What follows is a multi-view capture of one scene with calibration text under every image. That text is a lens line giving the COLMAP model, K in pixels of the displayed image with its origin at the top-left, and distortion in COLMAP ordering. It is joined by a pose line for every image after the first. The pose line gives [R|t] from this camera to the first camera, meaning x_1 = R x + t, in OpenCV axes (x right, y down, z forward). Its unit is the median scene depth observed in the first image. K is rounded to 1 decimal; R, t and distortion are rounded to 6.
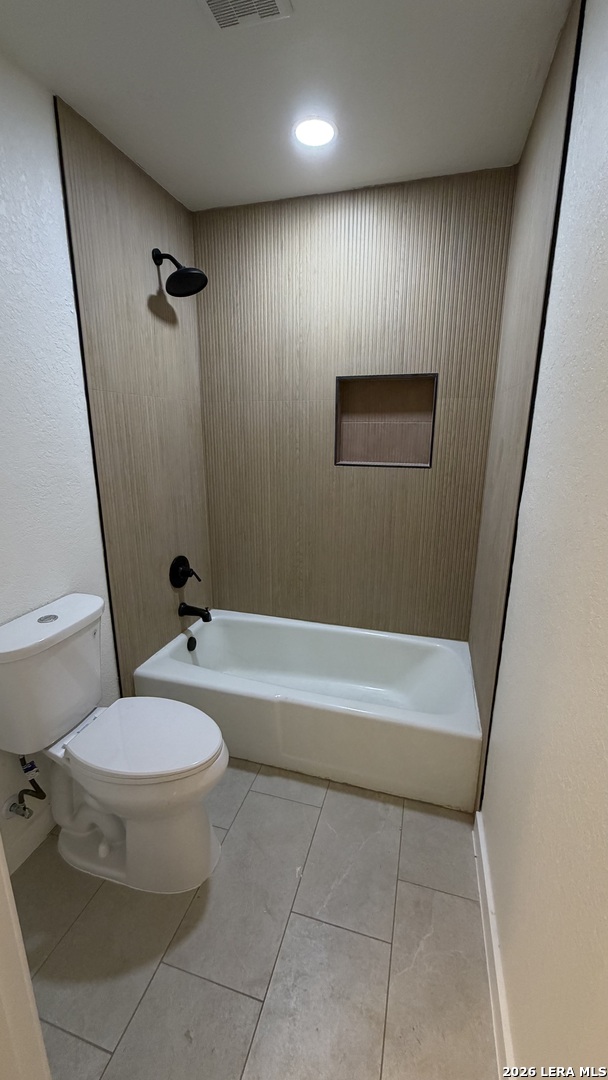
lens RADIAL K [[430.5, 0, 303.1], [0, 430.5, 538.0], [0, 0, 1]] dist [-0.001408, 0.000306]
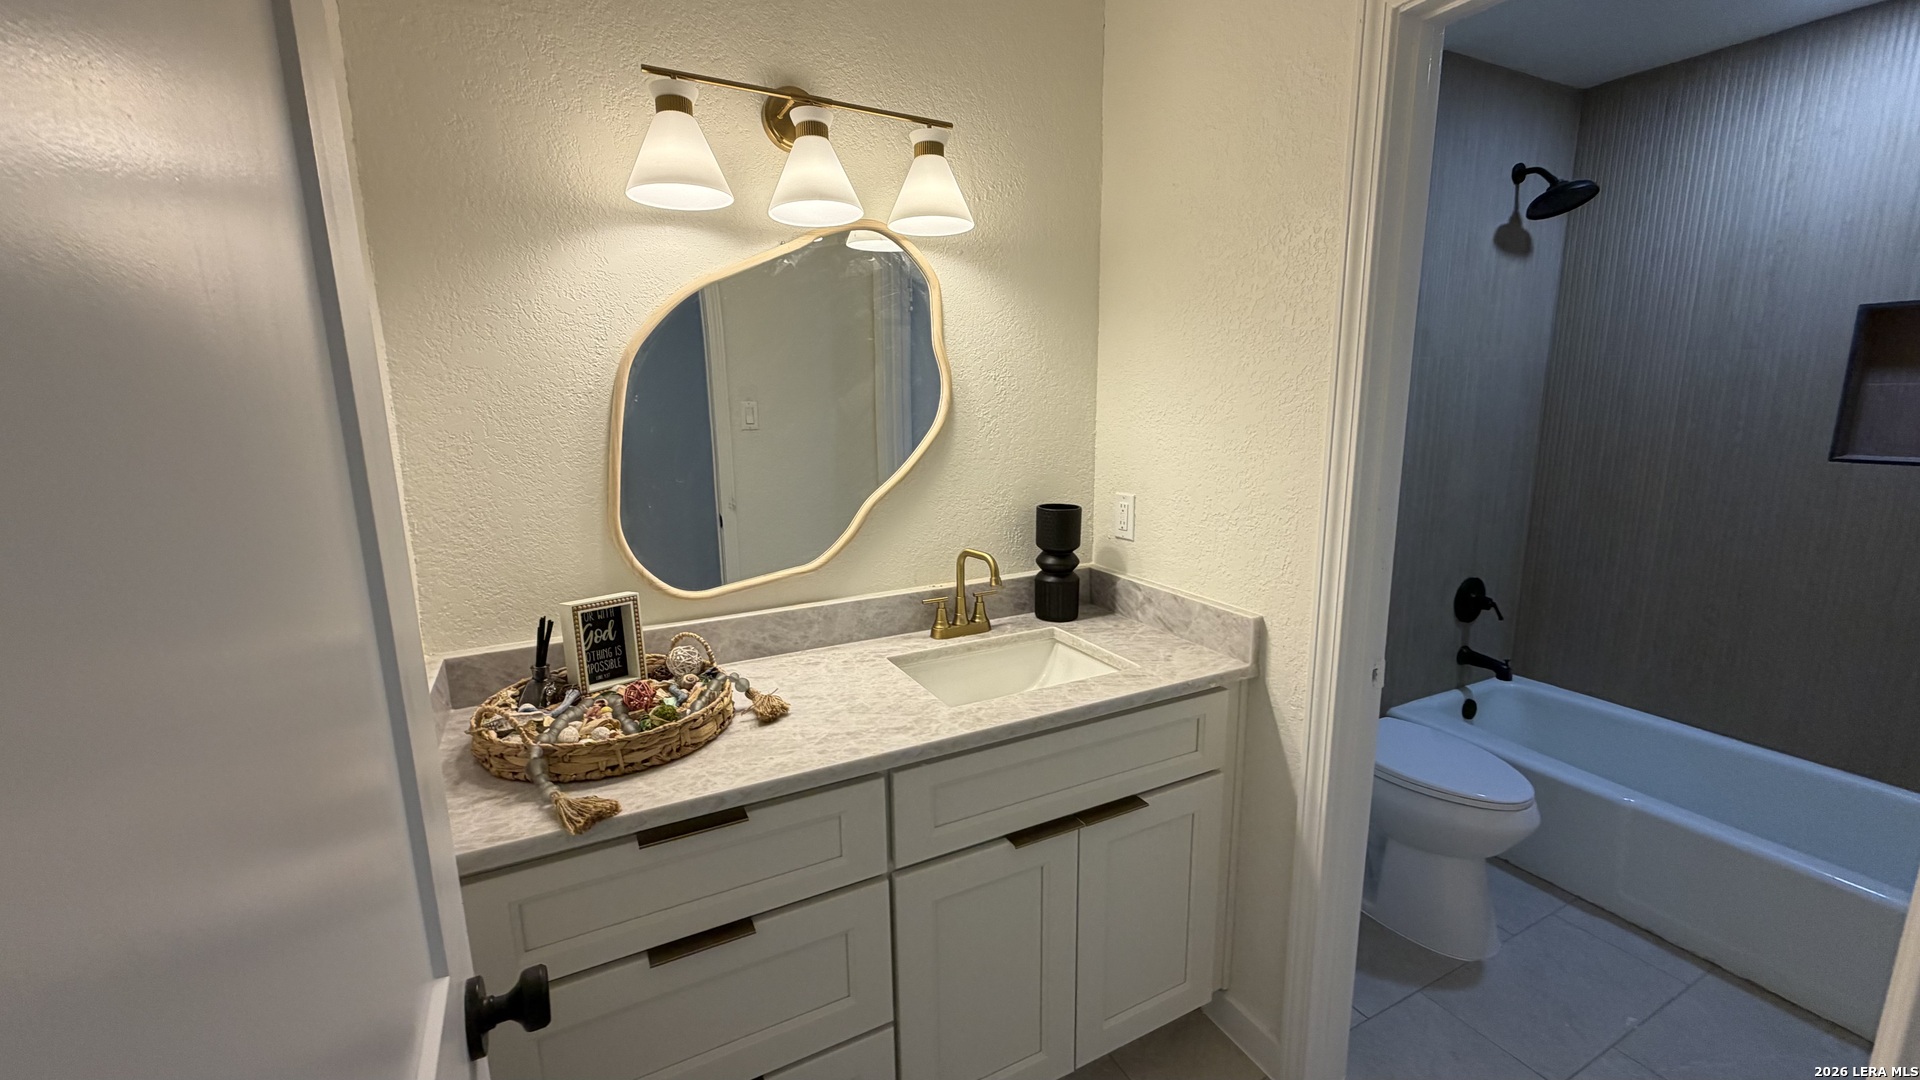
lens RADIAL K [[765.3, 0, 957.8], [0, 765.3, 538.9], [0, 0, 1]] dist [-0.001408, 0.000306]
pose [[0.688662, 0.124911, -0.714242, 0.018436], [-0.158105, 0.987216, 0.020208, 0.102401], [0.707635, 0.099009, 0.699607, -0.552757]]
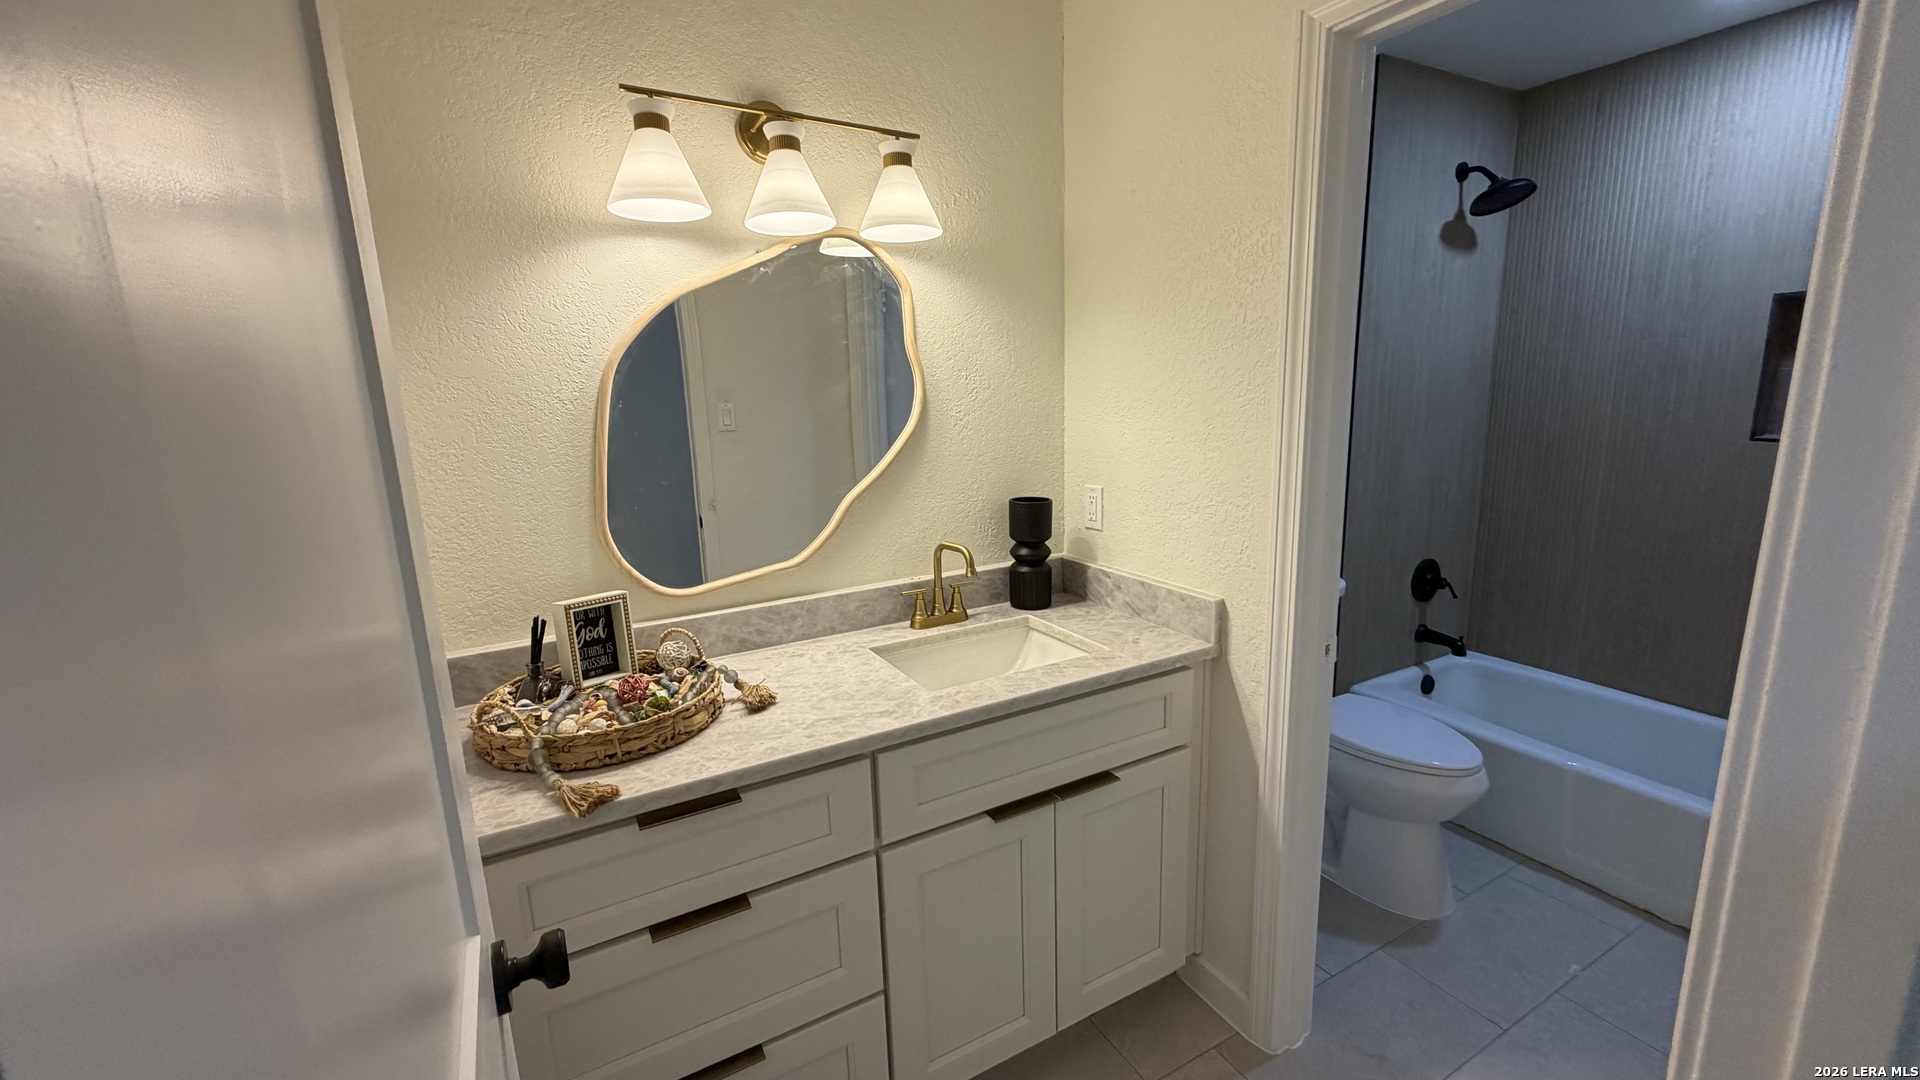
lens RADIAL K [[765.3, 0, 958.7], [0, 765.3, 538.5], [0, 0, 1]] dist [-0.001408, 0.000306]
pose [[0.712382, 0.111814, -0.692827, 0.047630], [-0.135418, 0.990574, 0.020627, 0.104318], [0.688603, 0.079127, 0.720809, -0.577884]]
